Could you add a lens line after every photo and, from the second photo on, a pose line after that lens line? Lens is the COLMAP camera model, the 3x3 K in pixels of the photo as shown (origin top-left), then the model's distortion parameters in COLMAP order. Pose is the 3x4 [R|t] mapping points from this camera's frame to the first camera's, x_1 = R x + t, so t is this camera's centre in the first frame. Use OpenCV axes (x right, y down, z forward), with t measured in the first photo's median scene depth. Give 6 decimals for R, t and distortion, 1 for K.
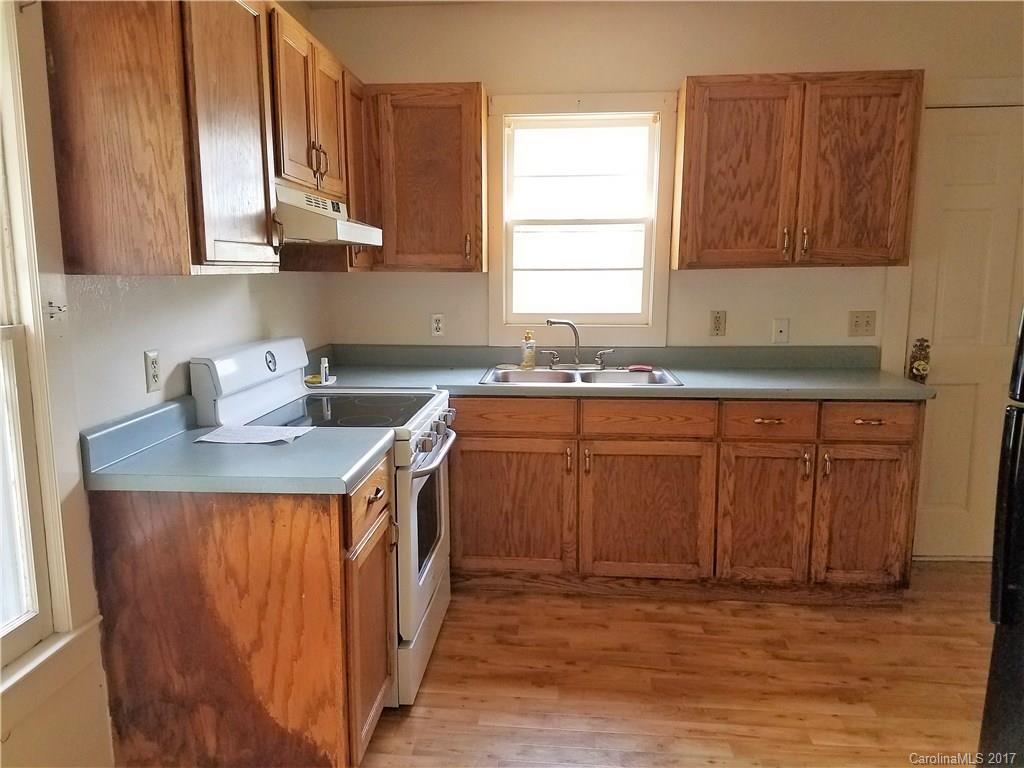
lens RADIAL K [[761.2, 0, 510.9], [0, 761.2, 396.1], [0, 0, 1]] dist [0.141384, -0.239647]
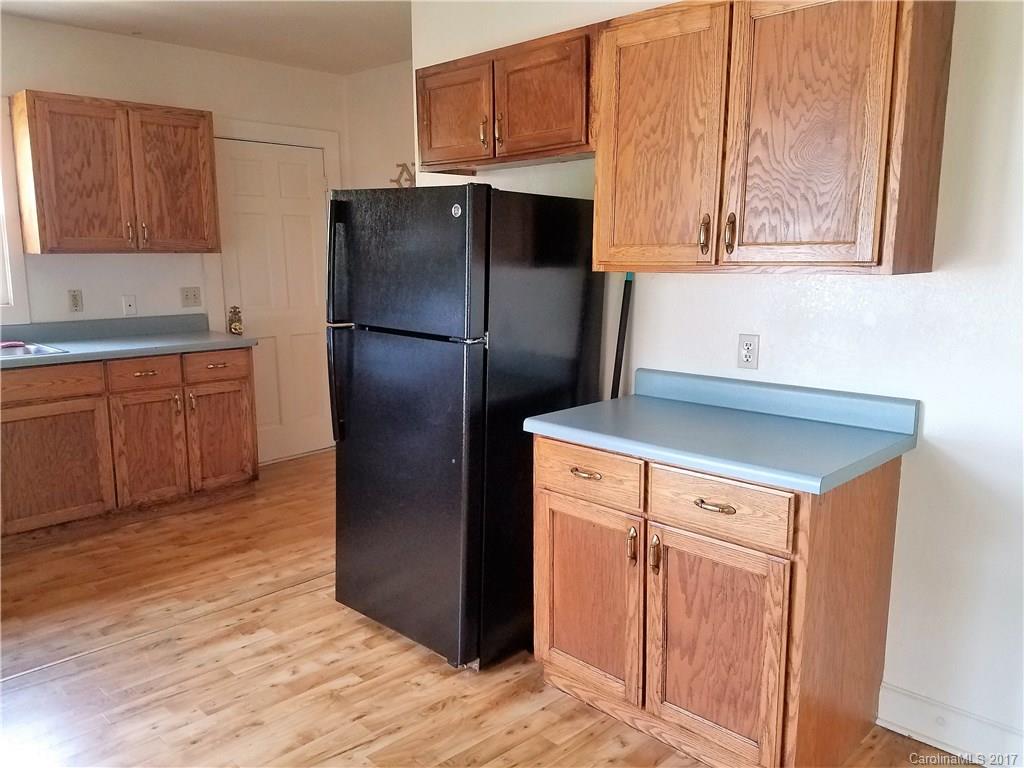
lens RADIAL K [[761.2, 0, 510.9], [0, 761.2, 396.1], [0, 0, 1]] dist [0.141384, -0.239647]
pose [[0.622815, -0.138137, 0.770077, -0.273549], [0.125302, 0.989196, 0.076103, 0.045457], [-0.772270, 0.049094, 0.633395, -0.270578]]
